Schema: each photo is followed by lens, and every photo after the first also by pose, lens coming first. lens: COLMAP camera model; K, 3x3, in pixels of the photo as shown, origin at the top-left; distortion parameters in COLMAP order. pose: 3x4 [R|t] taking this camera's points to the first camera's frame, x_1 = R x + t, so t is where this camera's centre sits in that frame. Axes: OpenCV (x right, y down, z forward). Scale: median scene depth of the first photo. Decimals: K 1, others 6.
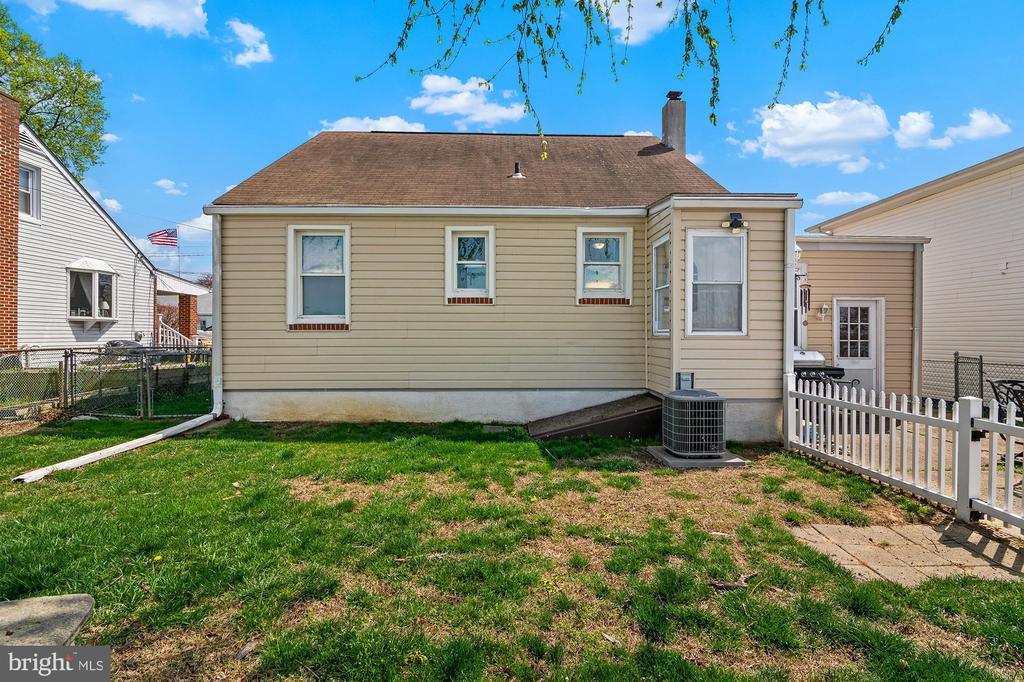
lens RADIAL K [[505.0, 0, 525.7], [0, 505.0, 336.9], [0, 0, 1]] dist [-0.000203, -0.008307]
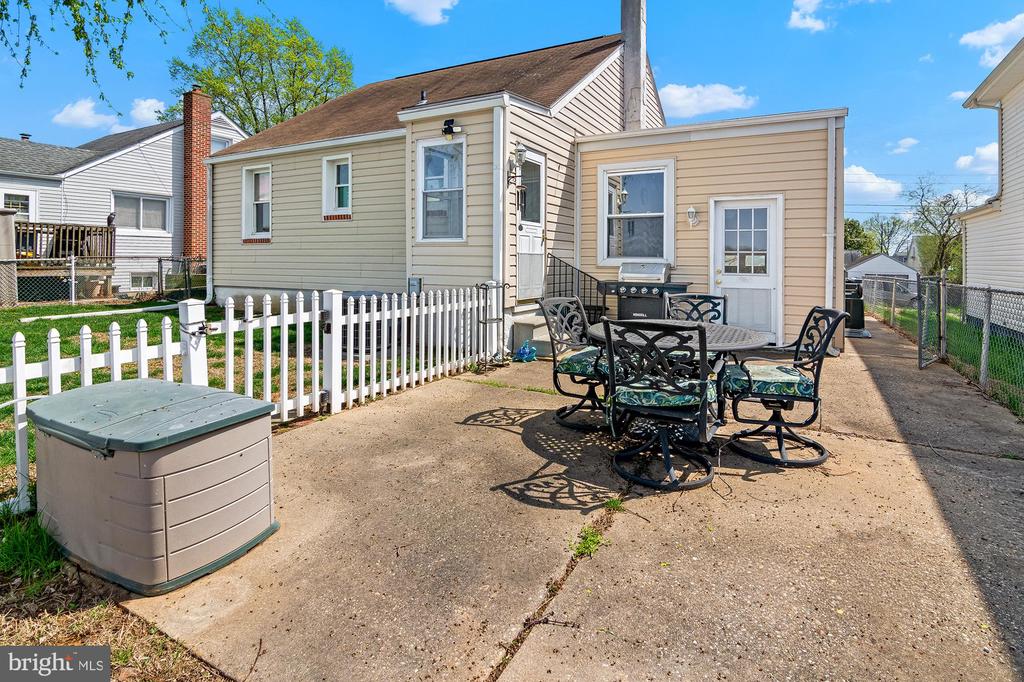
lens RADIAL K [[524.8, 0, 510.9], [0, 524.8, 260.8], [0, 0, 1]] dist [-0.004413, -0.002640]
pose [[0.862683, 0.005770, -0.505713, 0.885525], [-0.006991, 0.999975, -0.000516, 0.029045], [0.505697, 0.003980, 0.862702, 0.139061]]
